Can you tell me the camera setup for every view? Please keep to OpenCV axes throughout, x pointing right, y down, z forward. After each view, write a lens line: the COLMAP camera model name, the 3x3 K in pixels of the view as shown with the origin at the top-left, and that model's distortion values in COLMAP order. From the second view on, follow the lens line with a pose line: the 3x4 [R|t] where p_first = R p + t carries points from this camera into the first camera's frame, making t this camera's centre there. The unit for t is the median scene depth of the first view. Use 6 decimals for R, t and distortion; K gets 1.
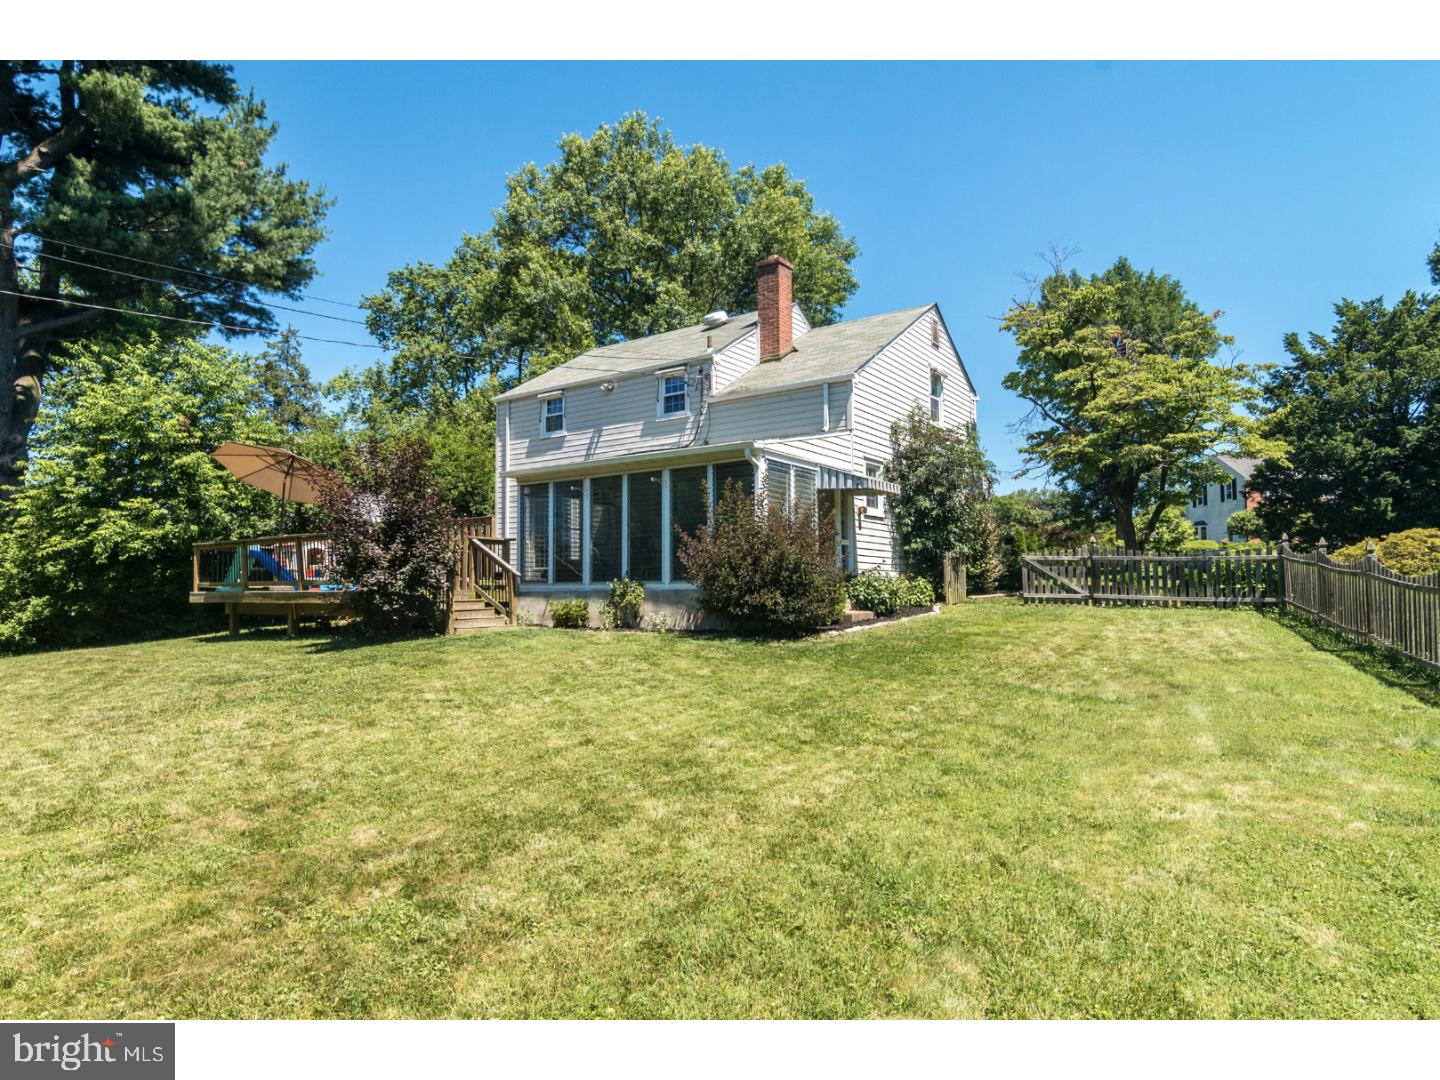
lens RADIAL K [[835.9, 0, 717.5], [0, 835.9, 538.3], [0, 0, 1]] dist [-0.009117, -0.000074]
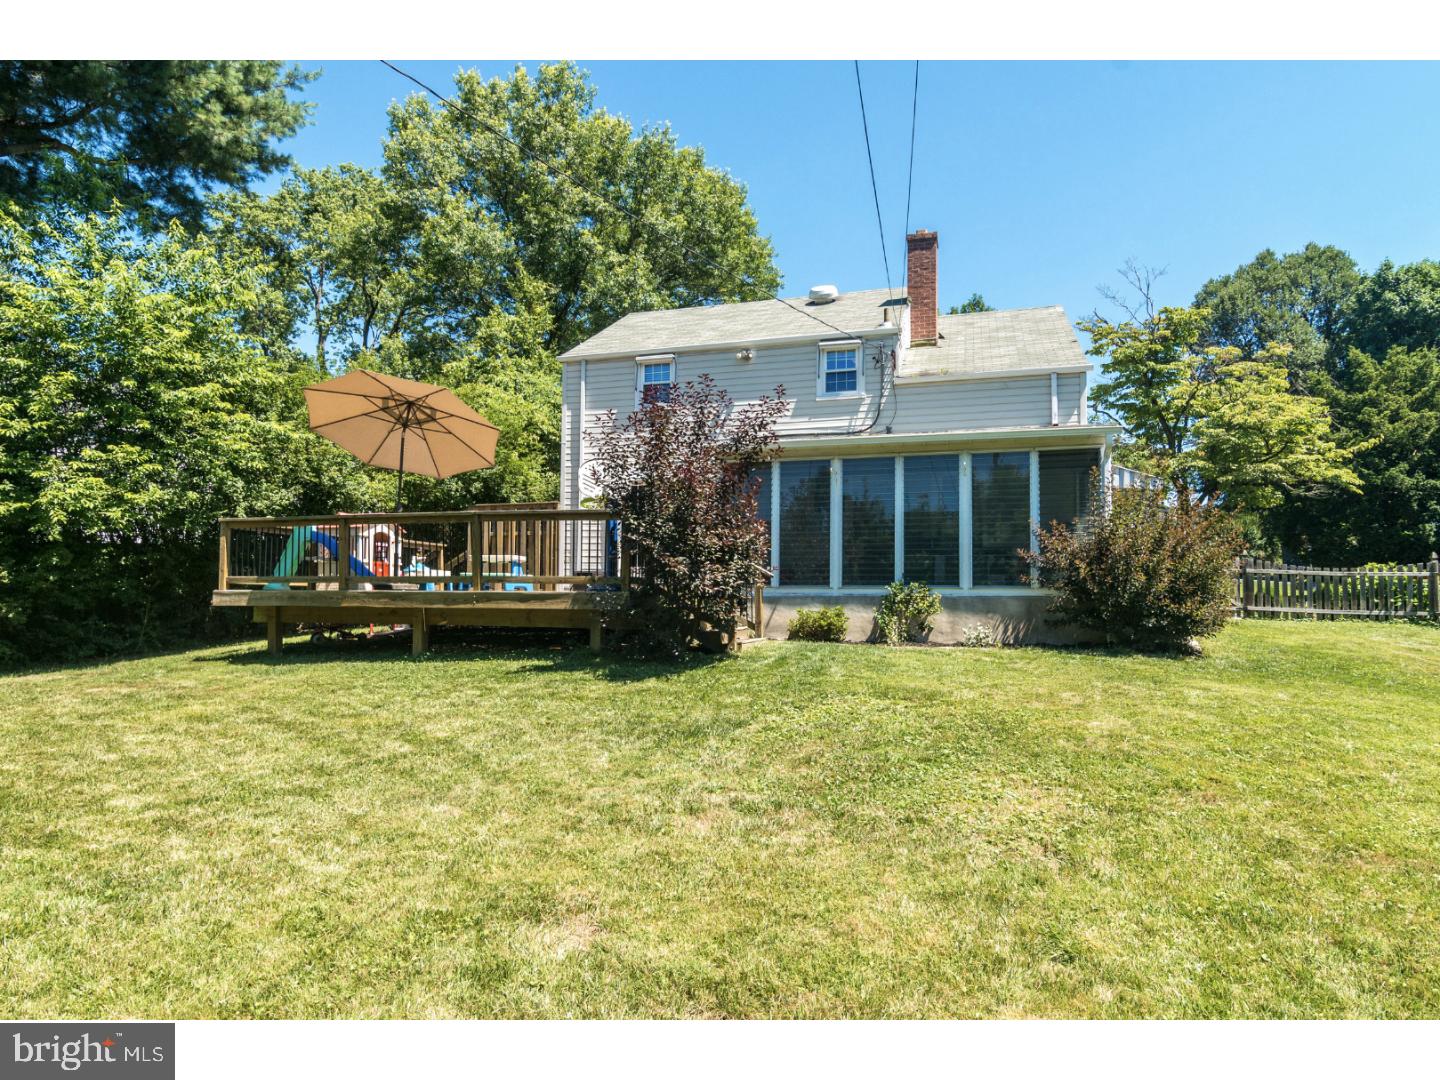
lens RADIAL K [[835.9, 0, 720.0], [0, 835.9, 547.3], [0, 0, 1]] dist [-0.009117, -0.000074]
pose [[0.946186, 0.033155, 0.321921, -0.465958], [-0.032628, 0.999443, -0.007034, 0.021627], [-0.321975, -0.003849, 0.946740, 0.231815]]
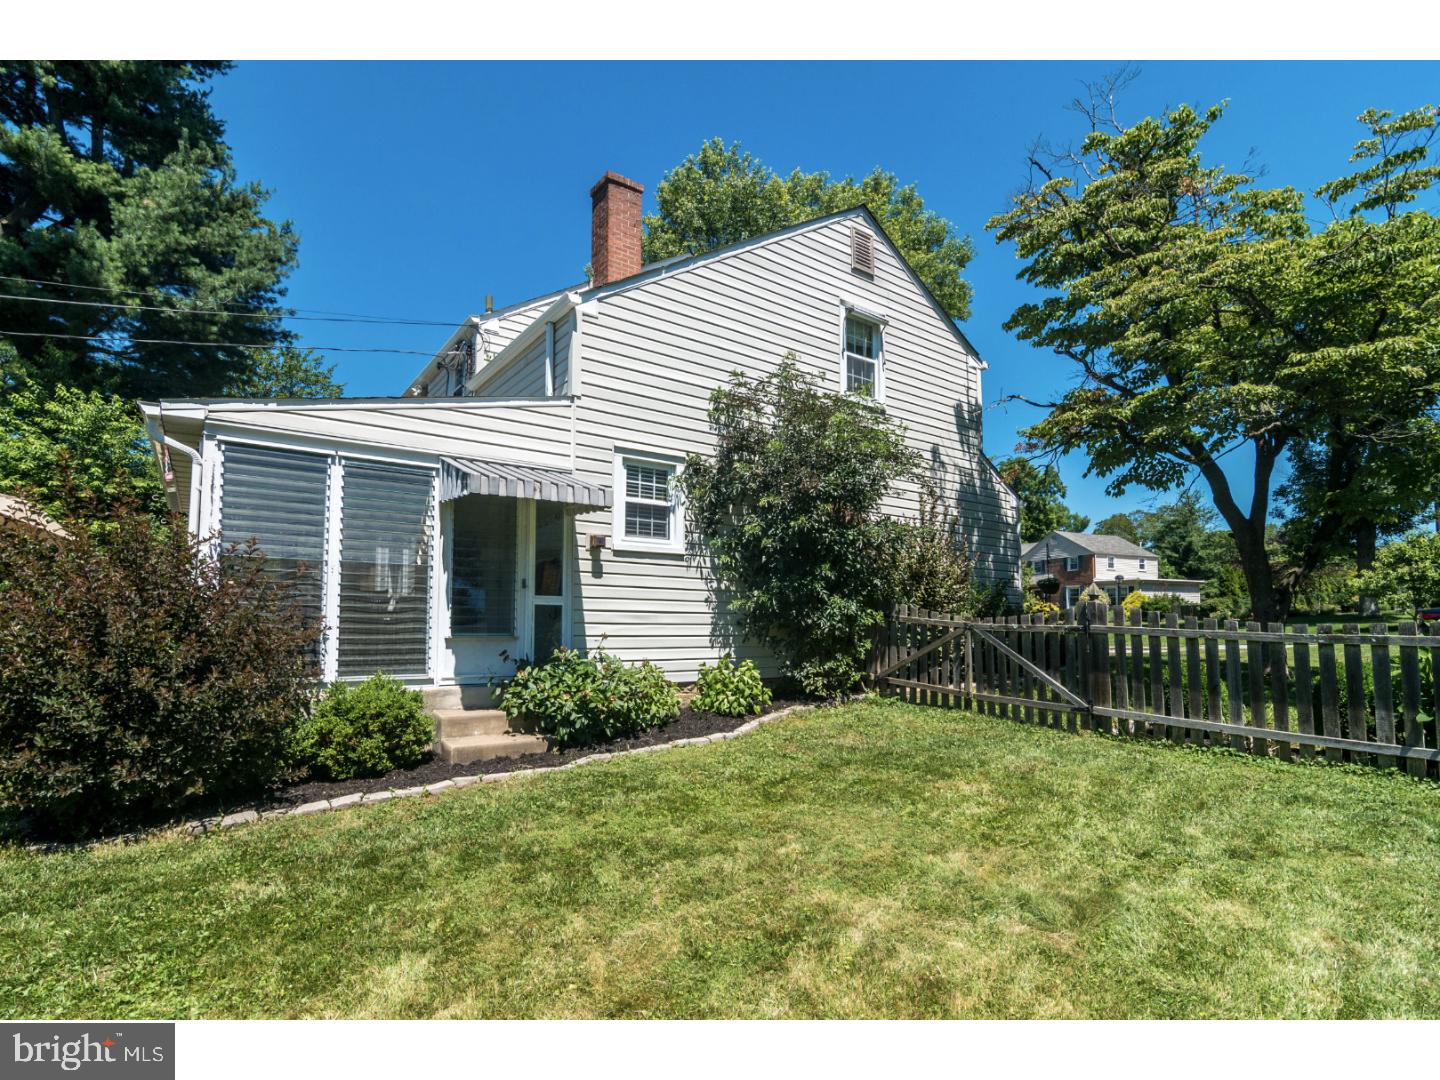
lens RADIAL K [[719.6, 0, 710.8], [0, 719.6, 570.6], [0, 0, 1]] dist [-0.001343, 0.000675]
pose [[0.947412, -0.018415, -0.319485, 0.360613], [0.013284, 0.999746, -0.018231, -0.004510], [0.319740, 0.013028, 0.947416, 0.525114]]
